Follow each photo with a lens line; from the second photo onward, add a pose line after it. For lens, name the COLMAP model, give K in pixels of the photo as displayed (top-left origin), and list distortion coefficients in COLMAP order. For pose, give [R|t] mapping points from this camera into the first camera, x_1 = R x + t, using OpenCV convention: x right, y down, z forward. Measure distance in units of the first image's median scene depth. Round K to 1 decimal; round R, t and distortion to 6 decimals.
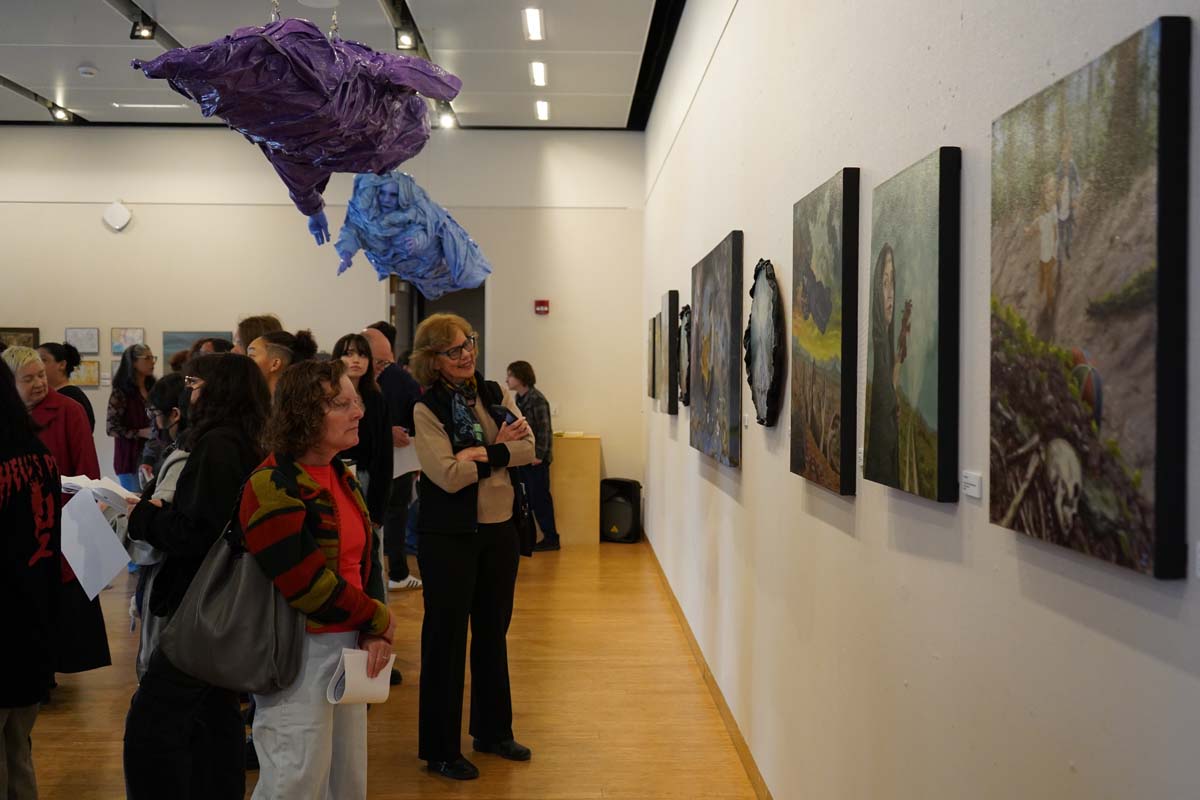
lens RADIAL K [[1171.2, 0, 601.8], [0, 1171.2, 396.5], [0, 0, 1]] dist [0.001904, 0.000000]
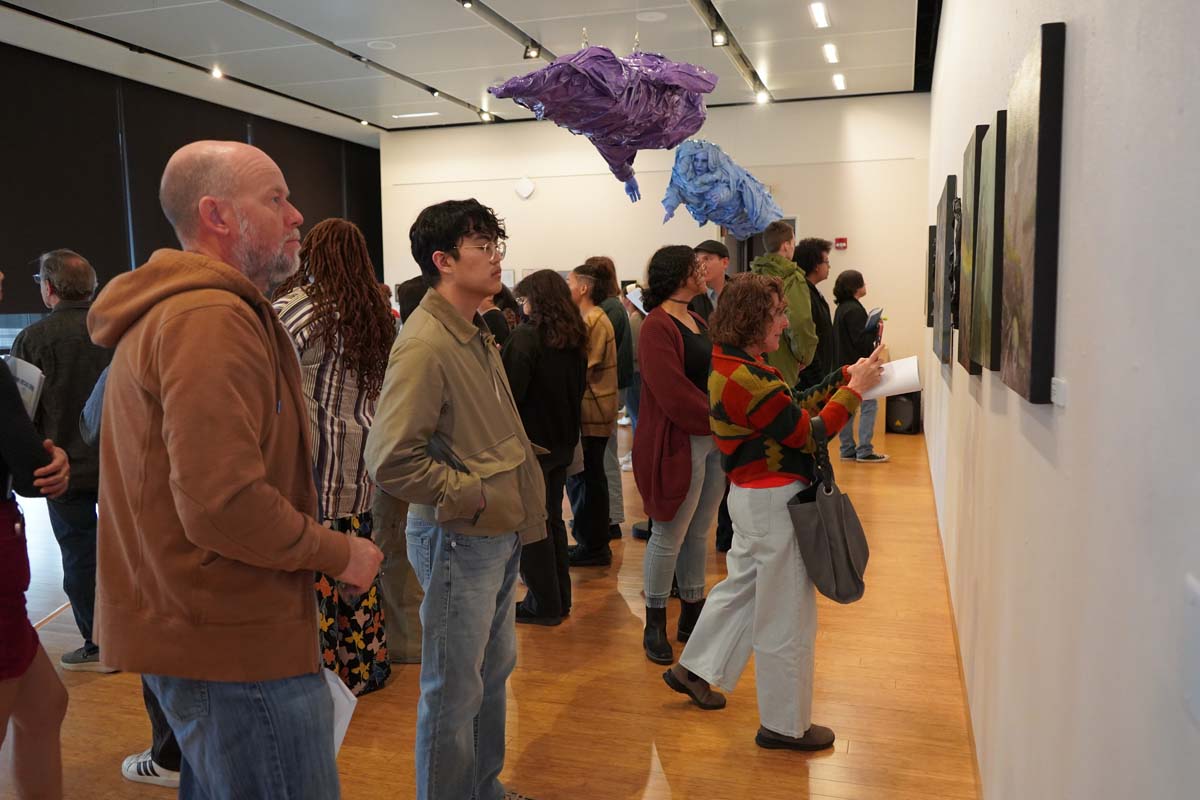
lens RADIAL K [[950.6, 0, 597.9], [0, 950.6, 404.2], [0, 0, 1]] dist [-0.014521, -0.007612]
pose [[0.942702, 0.021304, -0.332956, 0.072226], [0.007246, 0.996417, 0.084269, 0.010744], [0.333558, -0.081853, 0.939169, -0.071532]]
